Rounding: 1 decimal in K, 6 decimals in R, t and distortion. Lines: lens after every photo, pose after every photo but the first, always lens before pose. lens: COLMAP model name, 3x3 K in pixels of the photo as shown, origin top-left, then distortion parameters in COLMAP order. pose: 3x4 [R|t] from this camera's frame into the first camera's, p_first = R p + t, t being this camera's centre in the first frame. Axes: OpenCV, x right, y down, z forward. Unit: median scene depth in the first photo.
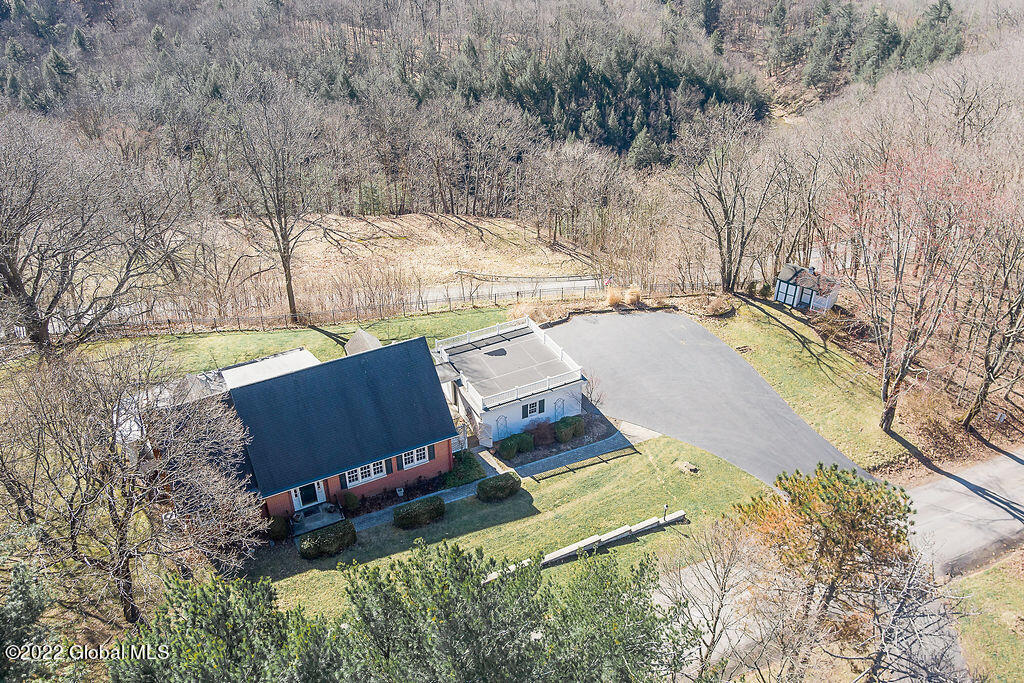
lens RADIAL K [[826.5, 0, 512.0], [0, 826.5, 341.5], [0, 0, 1]] dist [-0.055086, -0.006915]
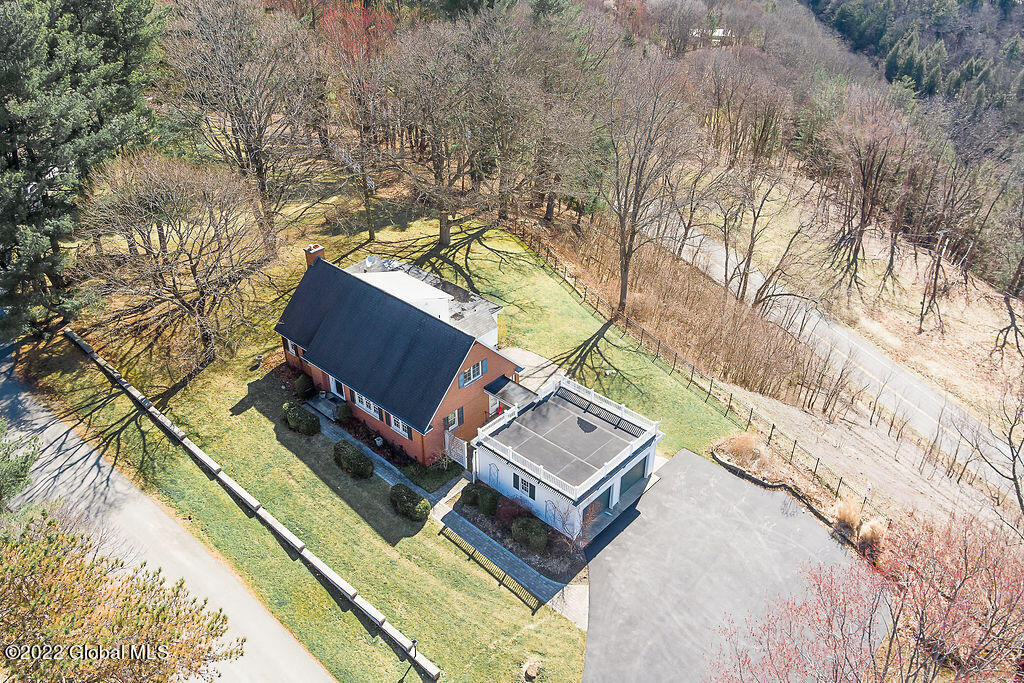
lens RADIAL K [[826.5, 0, 512.0], [0, 826.5, 341.5], [0, 0, 1]] dist [-0.055086, -0.006915]
pose [[0.352053, 0.517922, -0.779625, 0.631219], [-0.514099, 0.803055, 0.301337, -0.300842], [0.782151, 0.294718, 0.548982, 0.486353]]
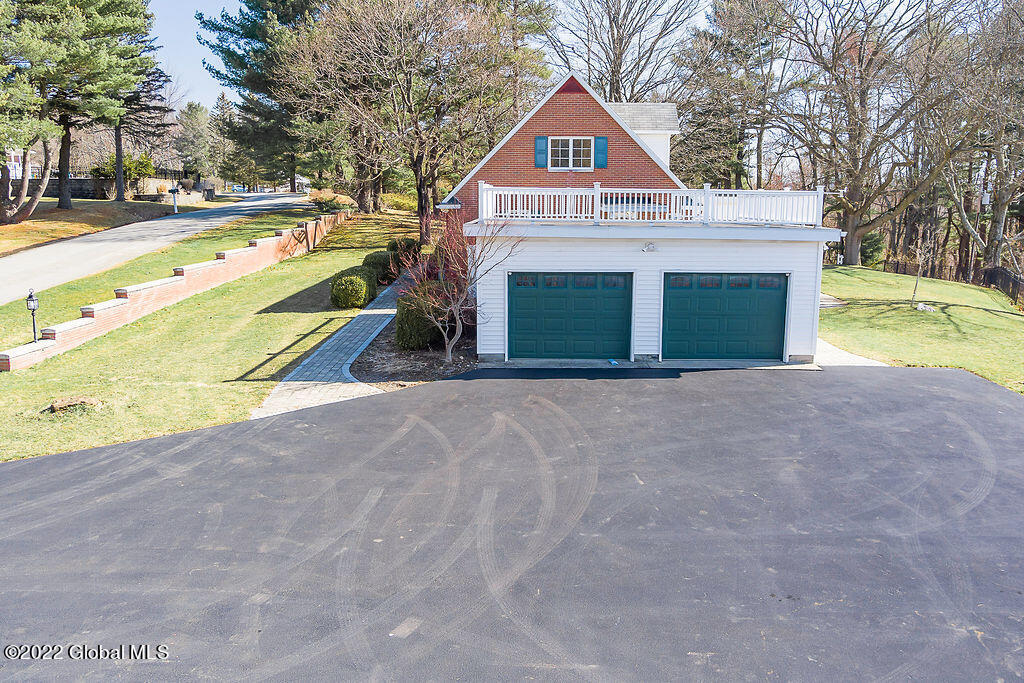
lens RADIAL K [[826.5, 0, 512.0], [0, 826.5, 341.5], [0, 0, 1]] dist [-0.055086, -0.006915]
pose [[-0.471411, 0.162281, -0.866854, 0.389263], [-0.473035, 0.783041, 0.403836, -0.062499], [0.744318, 0.600426, -0.292370, 1.184161]]
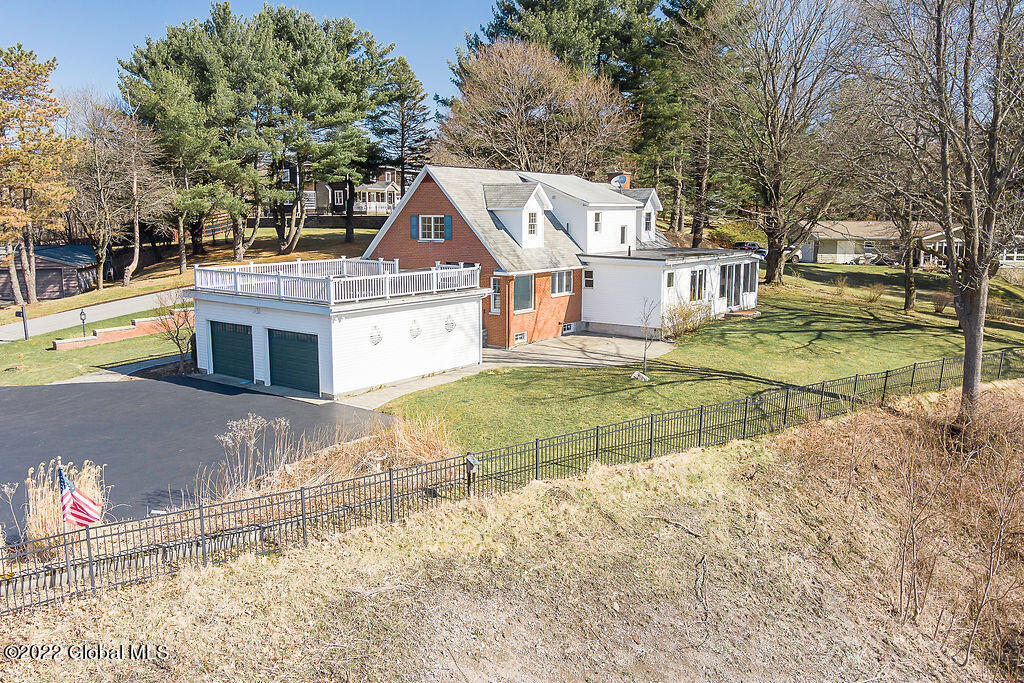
lens RADIAL K [[826.5, 0, 512.0], [0, 826.5, 341.5], [0, 0, 1]] dist [-0.055086, -0.006915]
pose [[-0.898320, 0.081869, -0.431646, 0.137450], [-0.227960, 0.753023, 0.617244, -0.331308], [0.375572, 0.652881, -0.657793, 1.526253]]
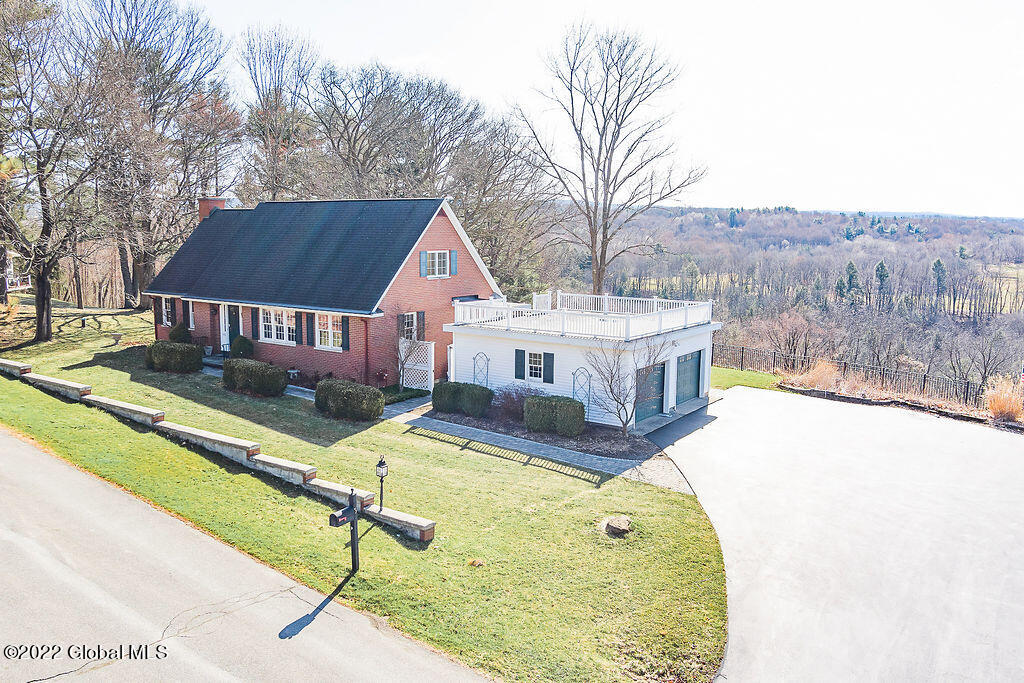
lens RADIAL K [[826.5, 0, 512.0], [0, 826.5, 341.5], [0, 0, 1]] dist [-0.055086, -0.006915]
pose [[0.478847, 0.142899, -0.866190, 0.502651], [-0.488328, 0.863290, -0.127537, 0.147884], [0.729549, 0.484056, 0.483165, 0.737867]]
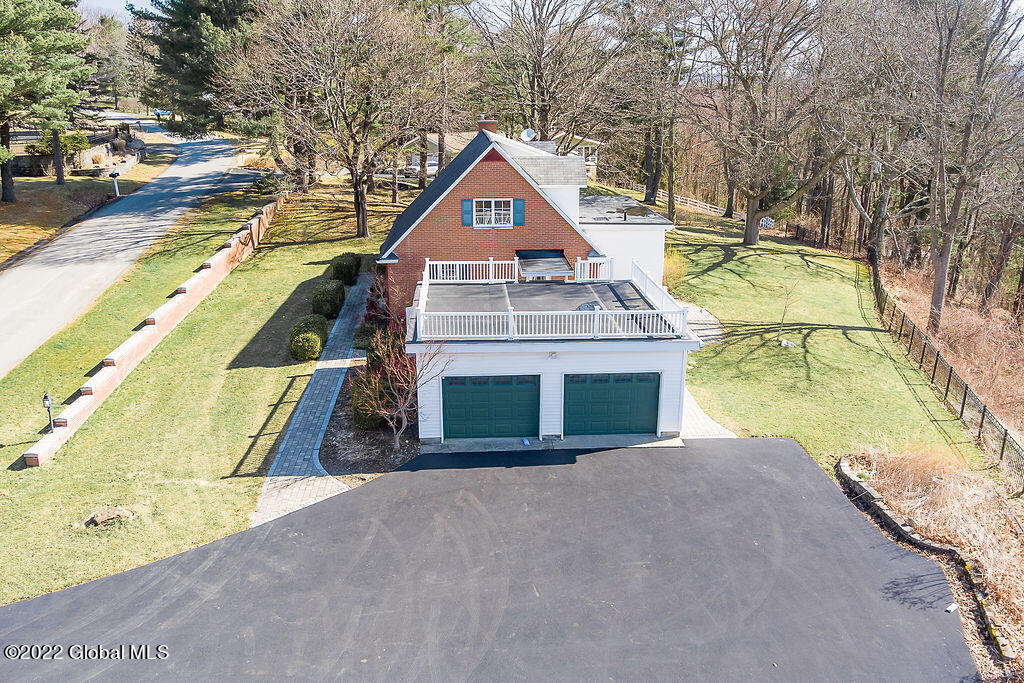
lens RADIAL K [[826.5, 0, 512.0], [0, 826.5, 341.5], [0, 0, 1]] dist [-0.055086, -0.006915]
pose [[-0.397567, 0.281092, -0.873458, 0.448322], [-0.492040, 0.738174, 0.461515, -0.180268], [0.774492, 0.613259, -0.155165, 1.149067]]
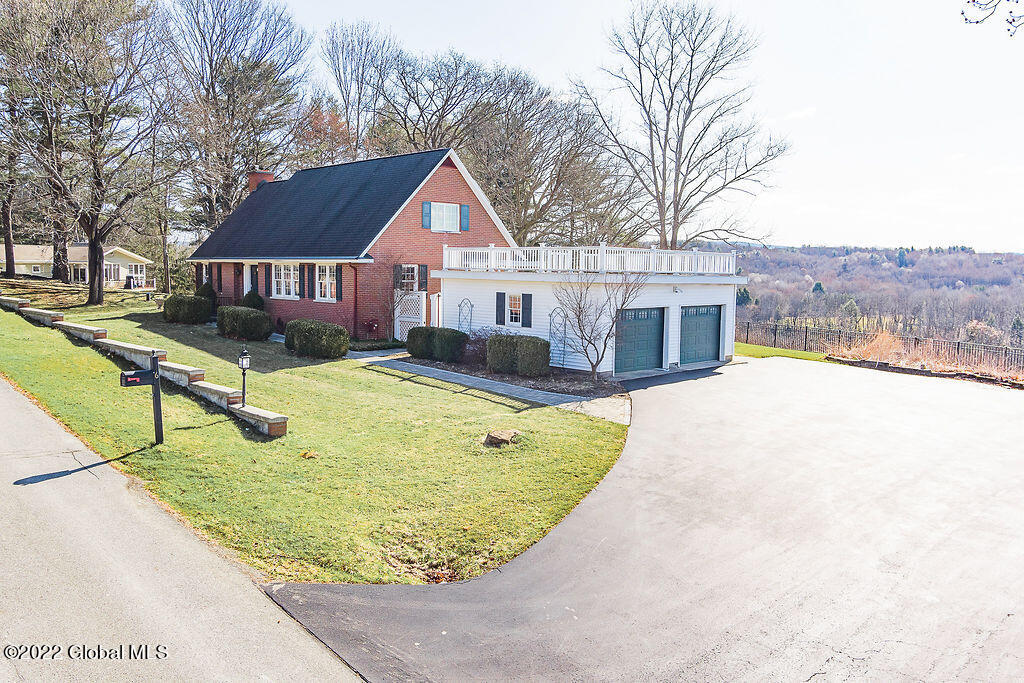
lens RADIAL K [[826.5, 0, 512.0], [0, 826.5, 341.5], [0, 0, 1]] dist [-0.055086, -0.006915]
pose [[0.305766, 0.107908, -0.945972, 0.514714], [-0.528530, 0.845650, -0.074372, 0.139135], [0.791936, 0.522715, 0.315603, 0.875251]]
